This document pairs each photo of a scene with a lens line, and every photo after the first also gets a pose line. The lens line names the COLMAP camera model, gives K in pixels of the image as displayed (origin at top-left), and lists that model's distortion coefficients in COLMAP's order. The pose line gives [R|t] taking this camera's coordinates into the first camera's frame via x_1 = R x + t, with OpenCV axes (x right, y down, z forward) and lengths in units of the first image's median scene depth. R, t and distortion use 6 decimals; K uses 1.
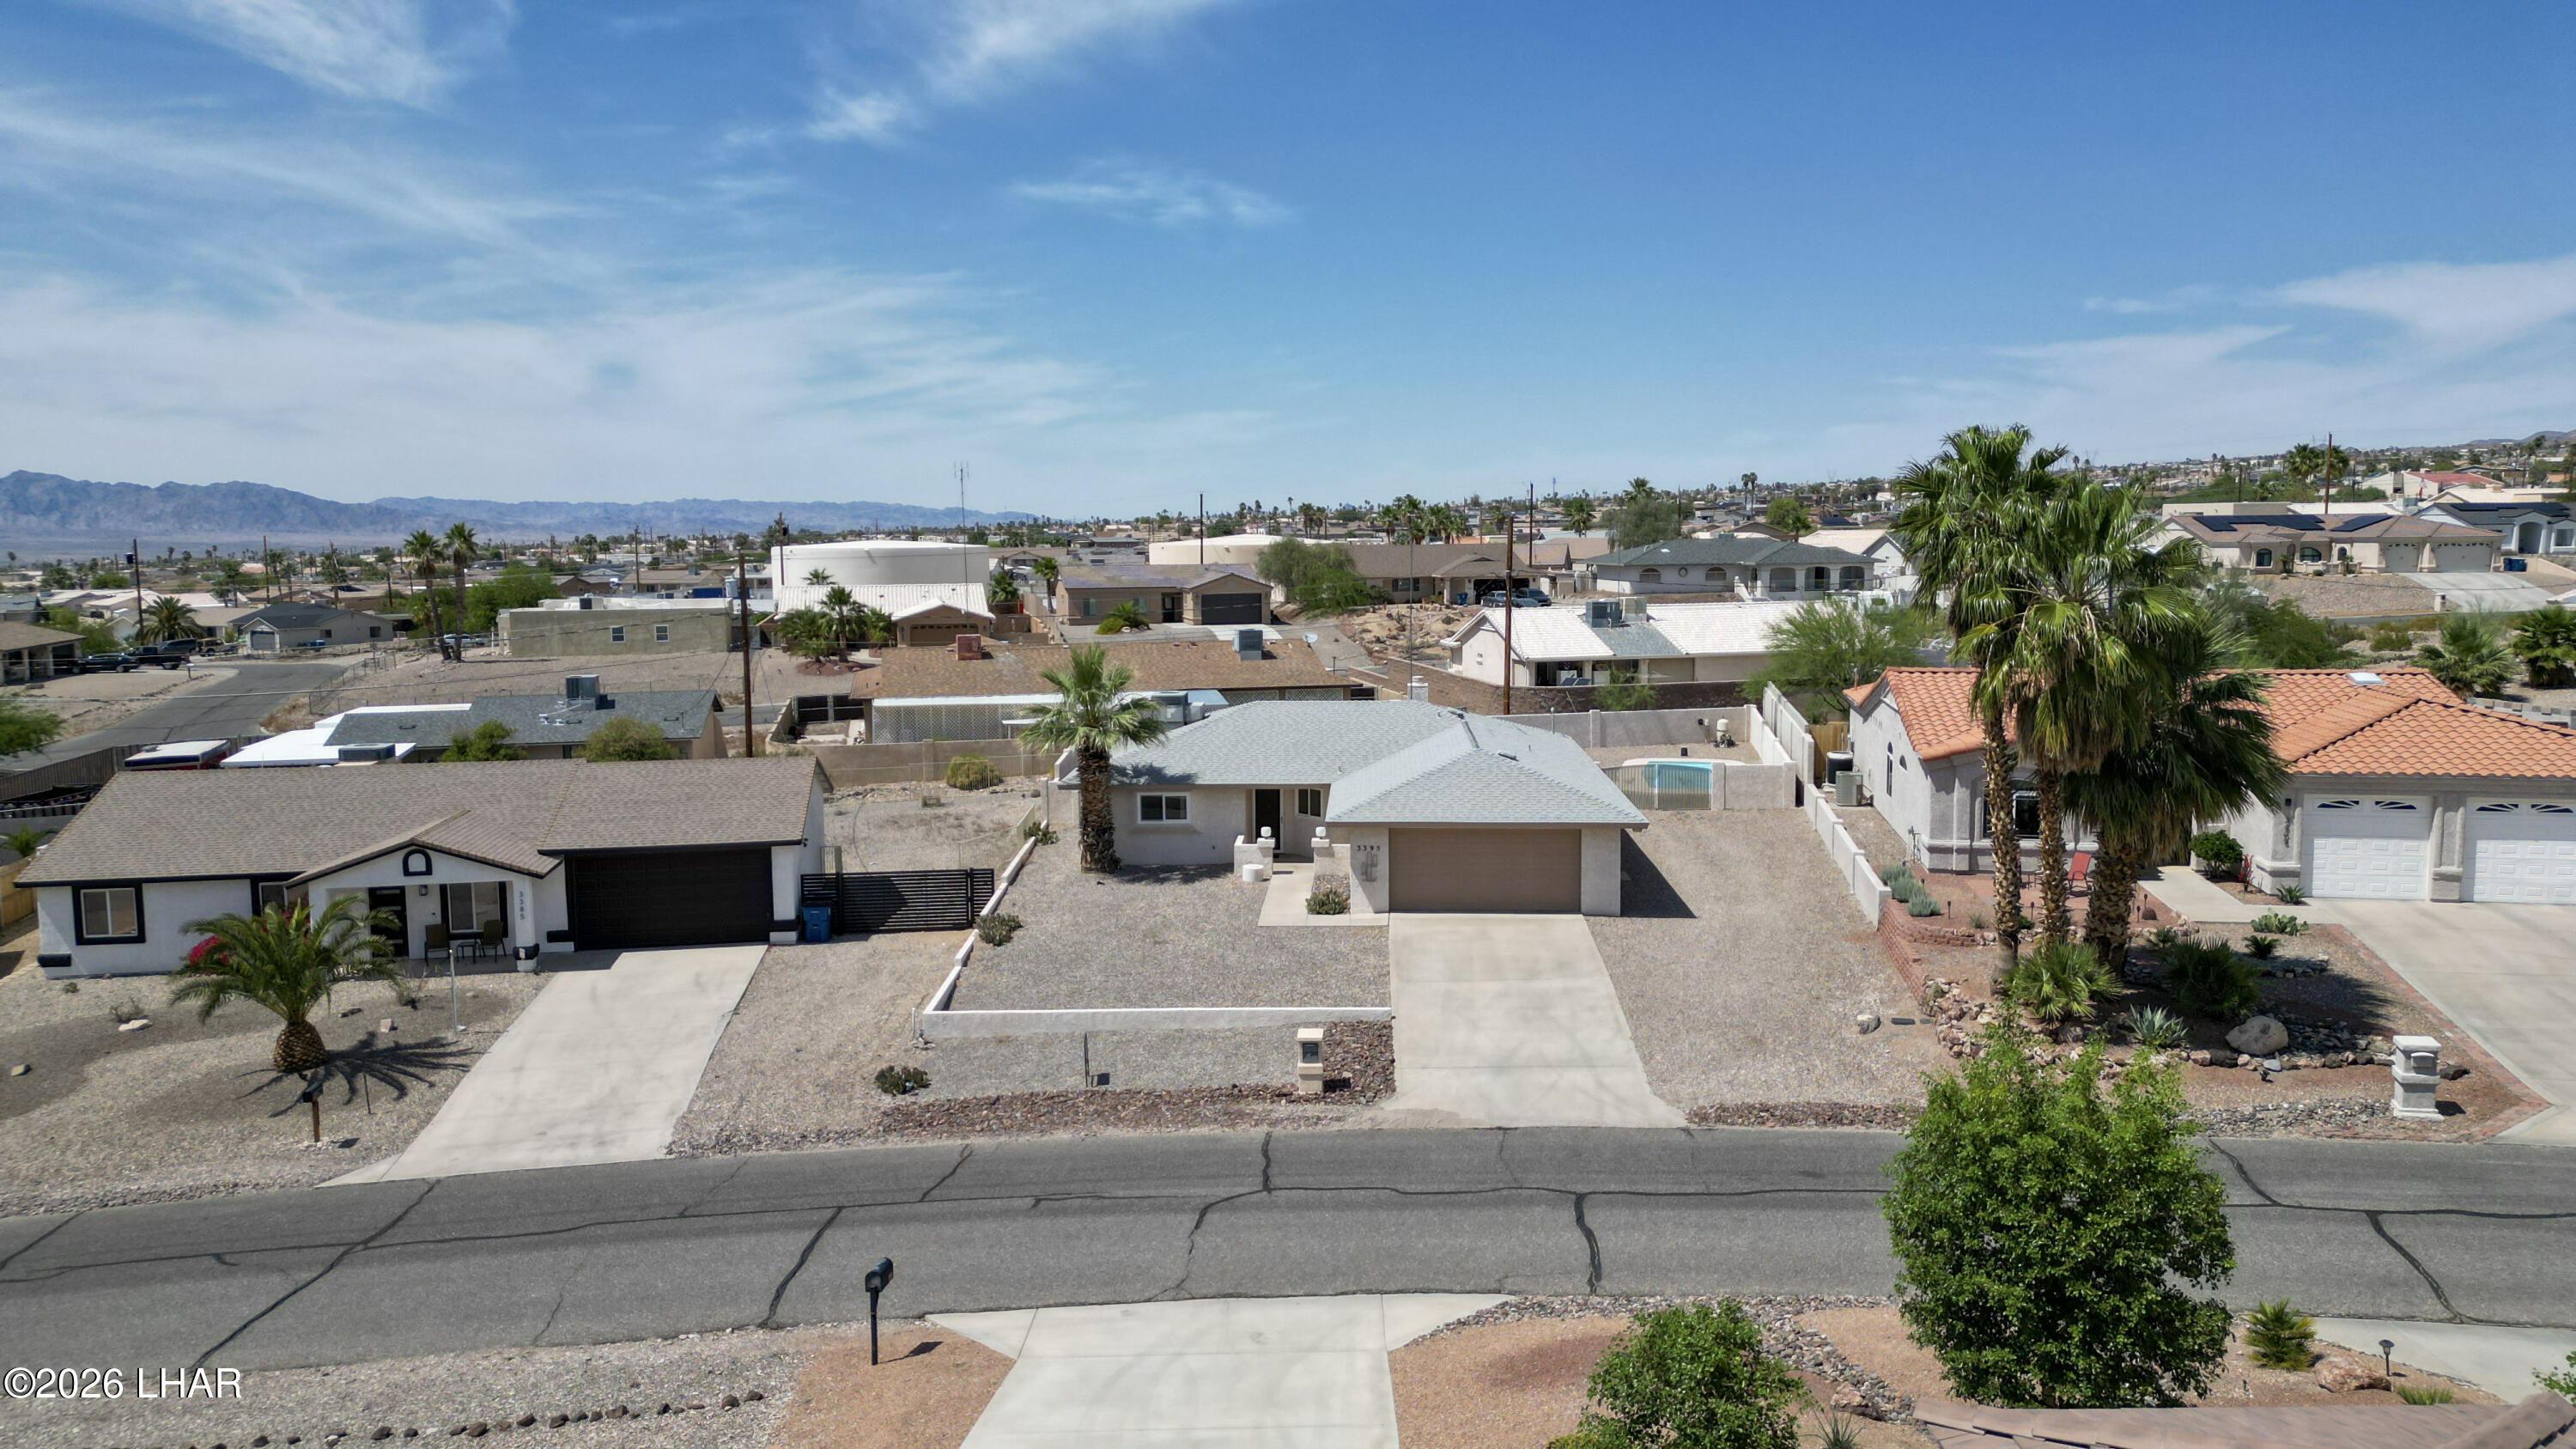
lens RADIAL K [[1803.4, 0, 1291.9], [0, 1803.4, 718.7], [0, 0, 1]] dist [0.075009, -0.074488]
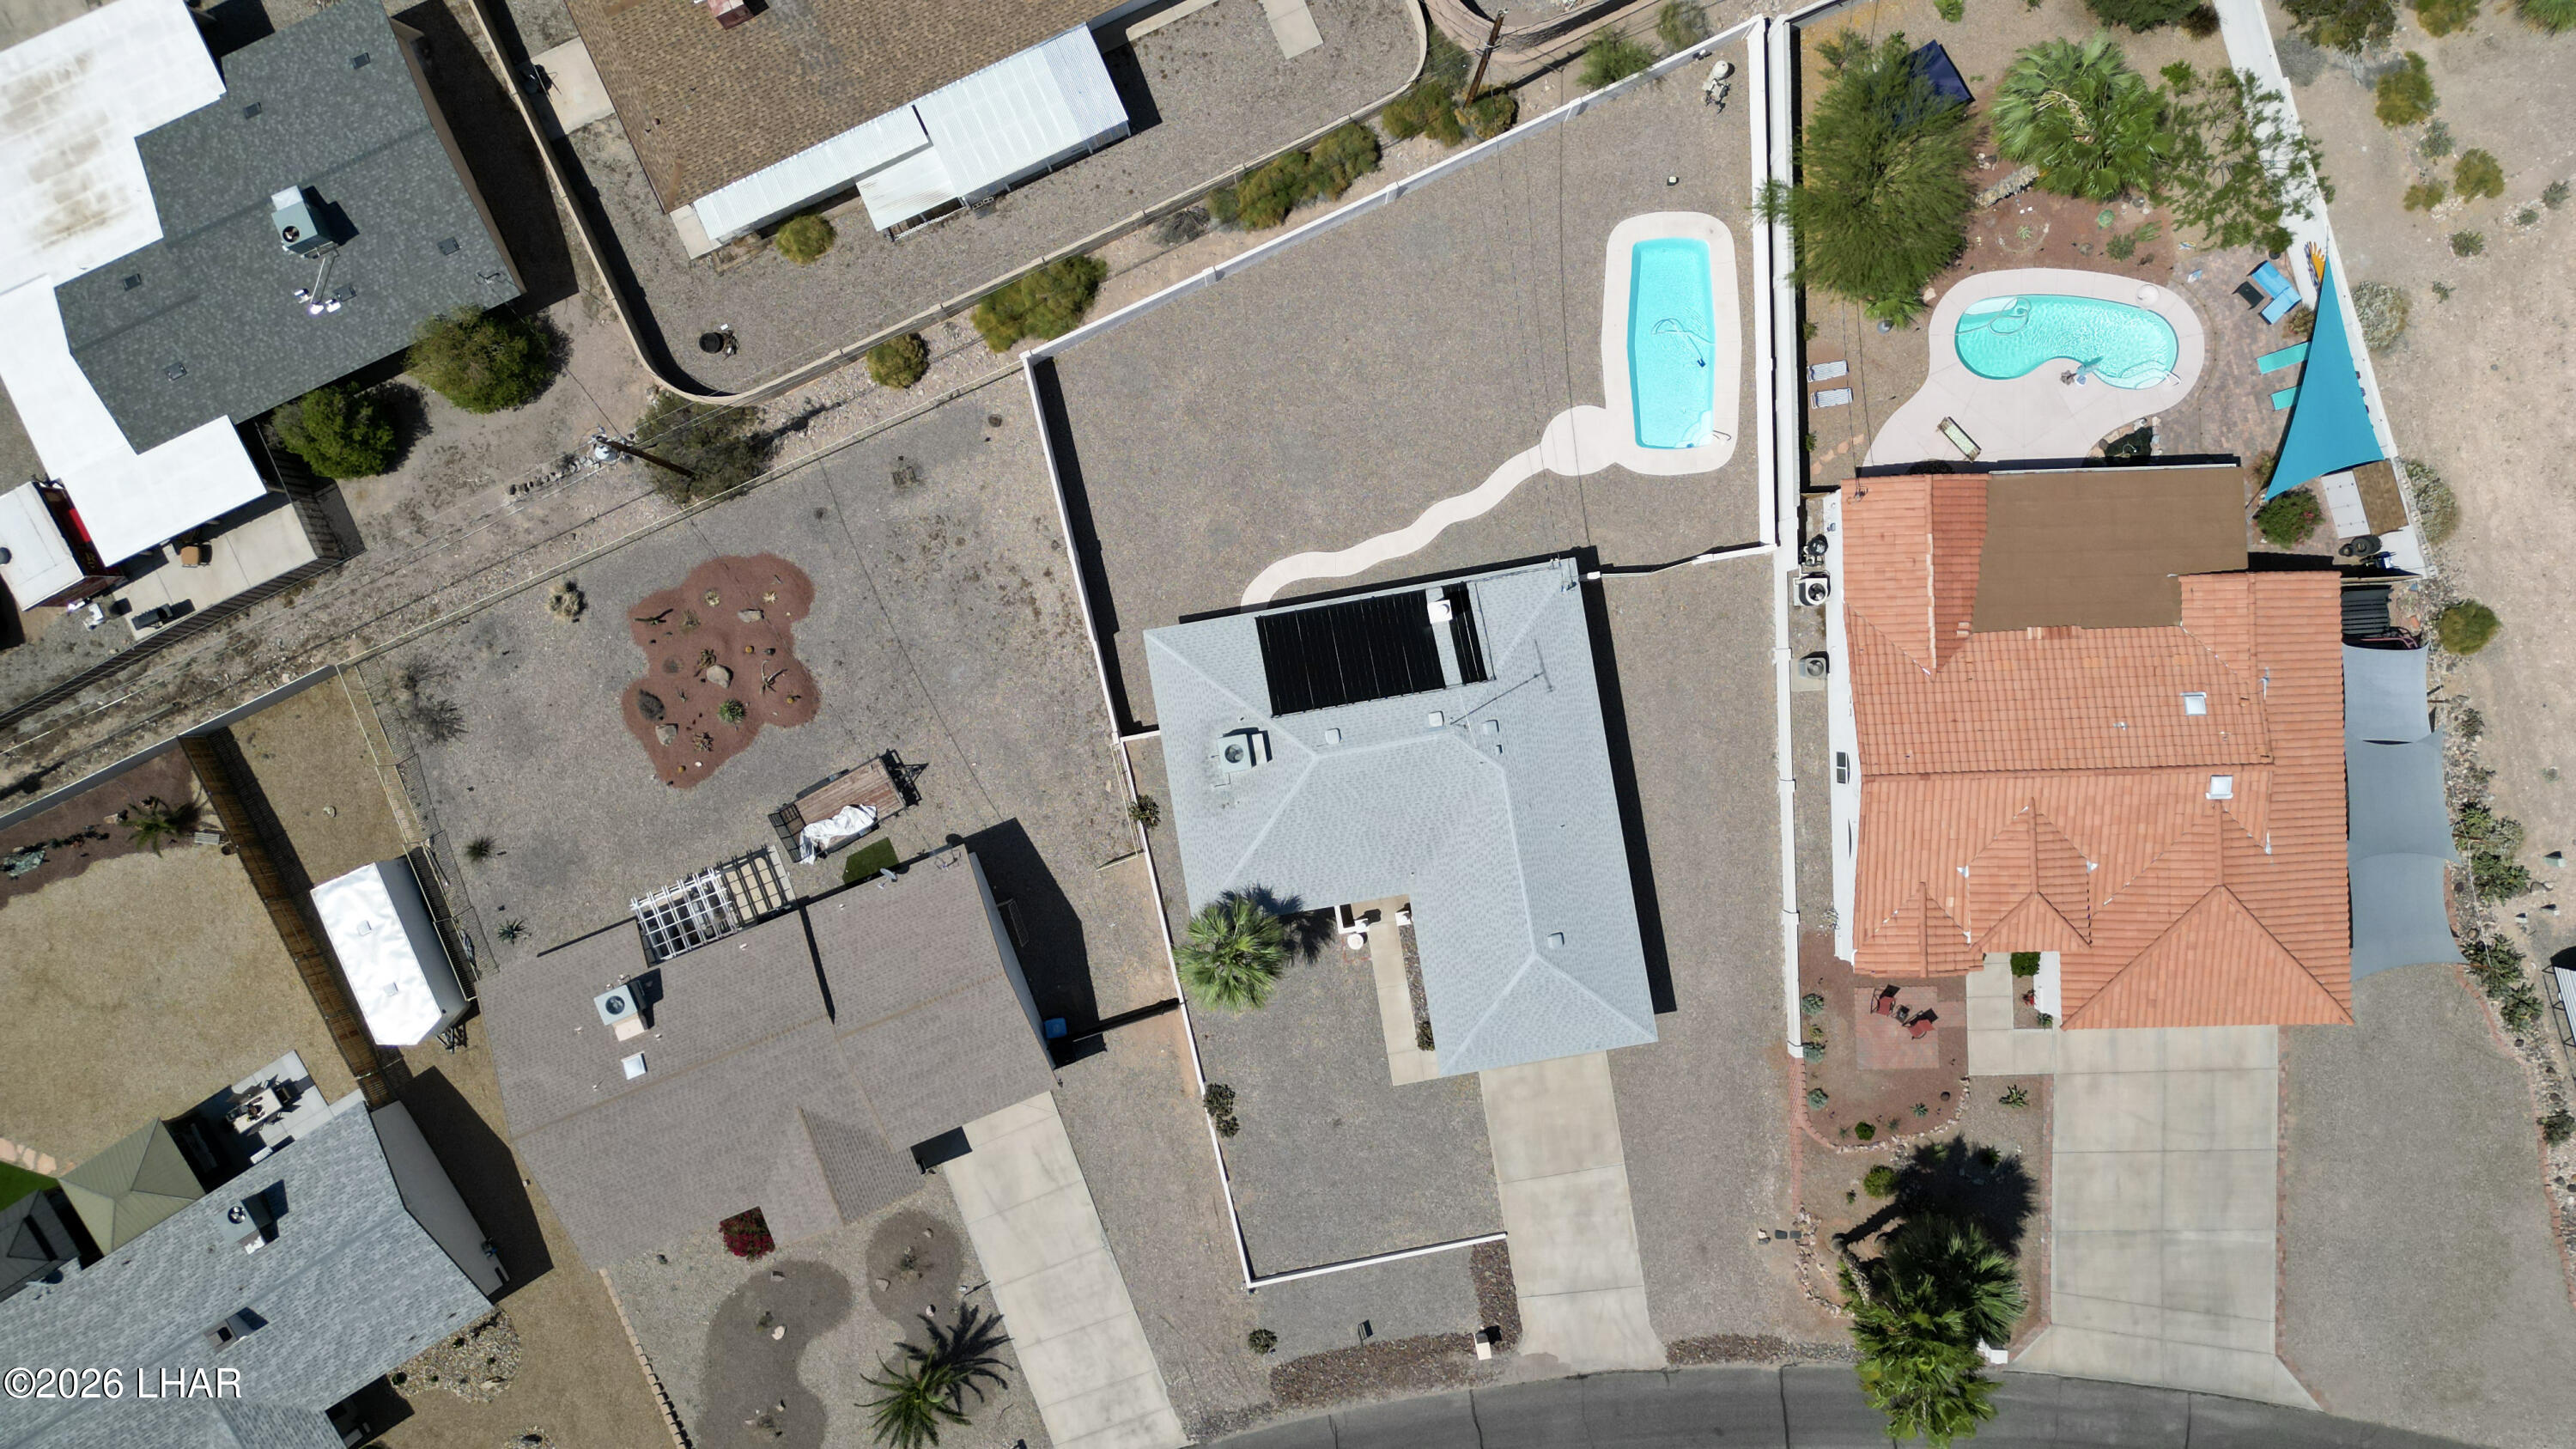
lens RADIAL K [[1803.4, 0, 1291.9], [0, 1803.4, 718.7], [0, 0, 1]] dist [0.075009, -0.074488]
pose [[0.977313, -0.211498, 0.011335, -0.058010], [0.010500, 0.101835, 0.994746, -1.529906], [-0.211541, -0.972059, 0.101745, 1.244460]]
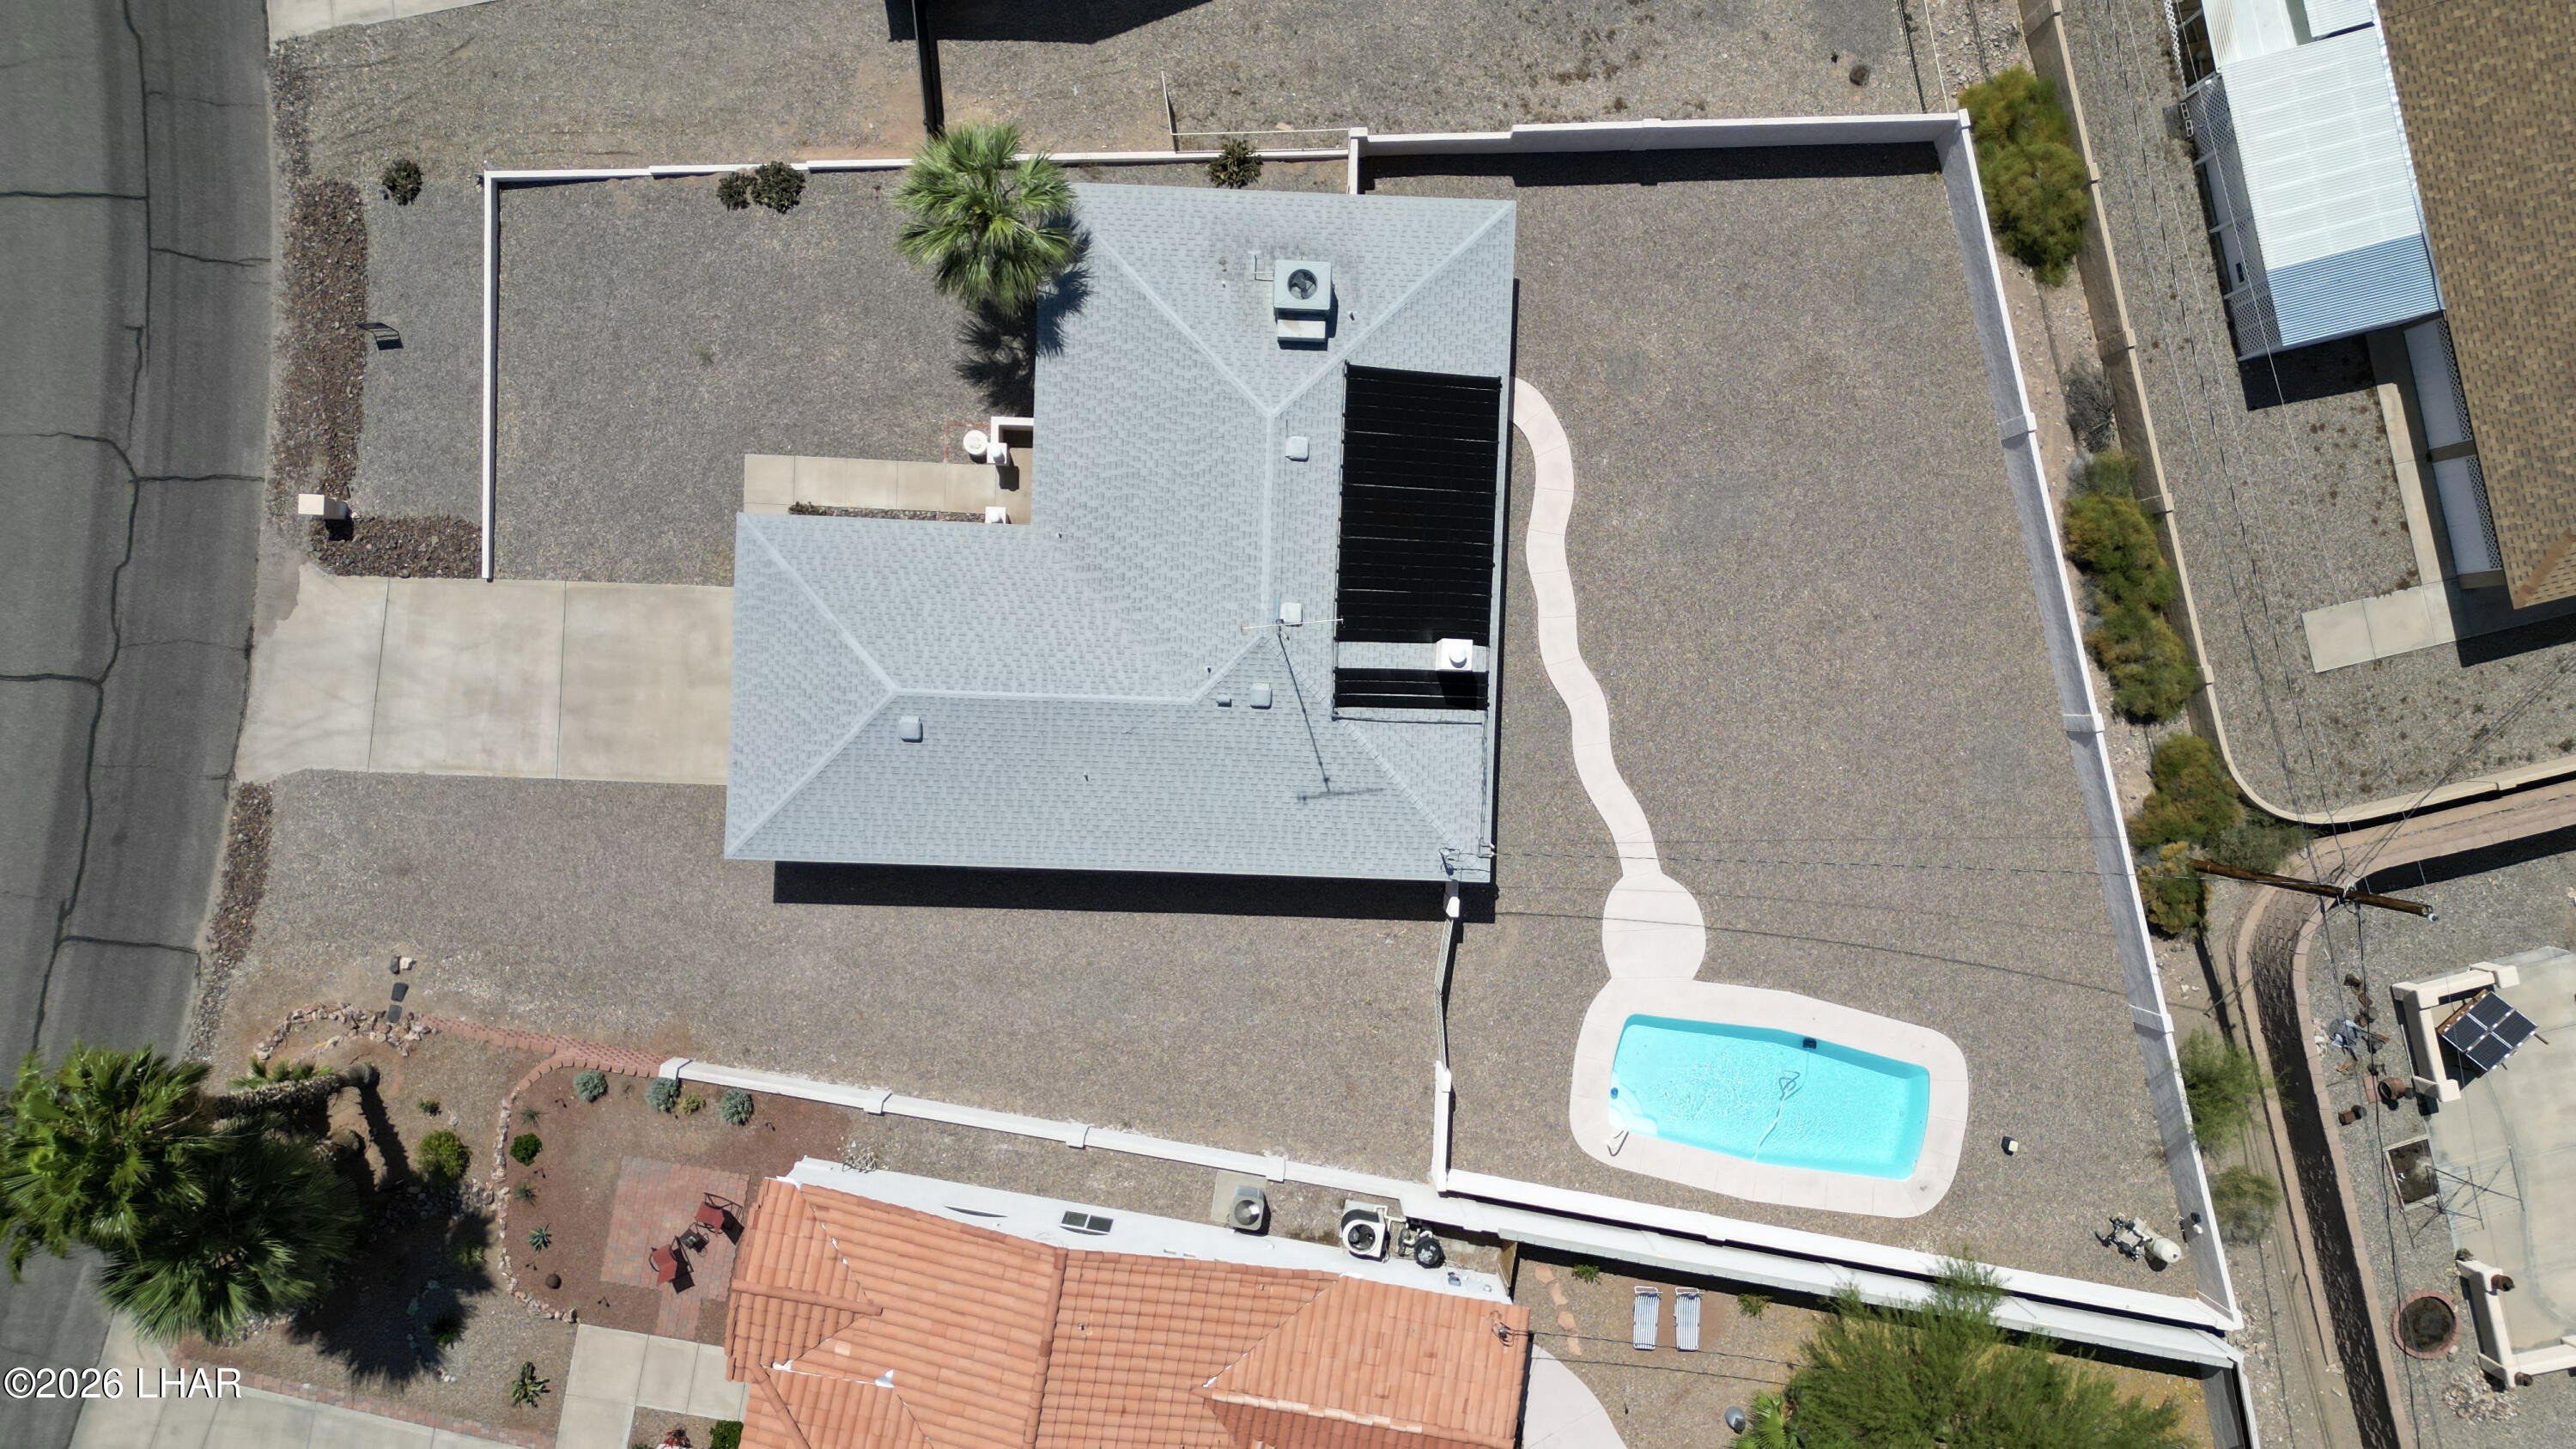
lens RADIAL K [[1711.0, 0, 1288.0], [0, 1711.0, 724.5], [0, 0, 1]] dist [0.073751, -0.076655]
pose [[0.009514, 0.999882, 0.012020, 0.128454], [-0.126306, -0.010723, 0.991933, -0.920053], [0.991946, -0.010956, 0.126189, 1.254902]]
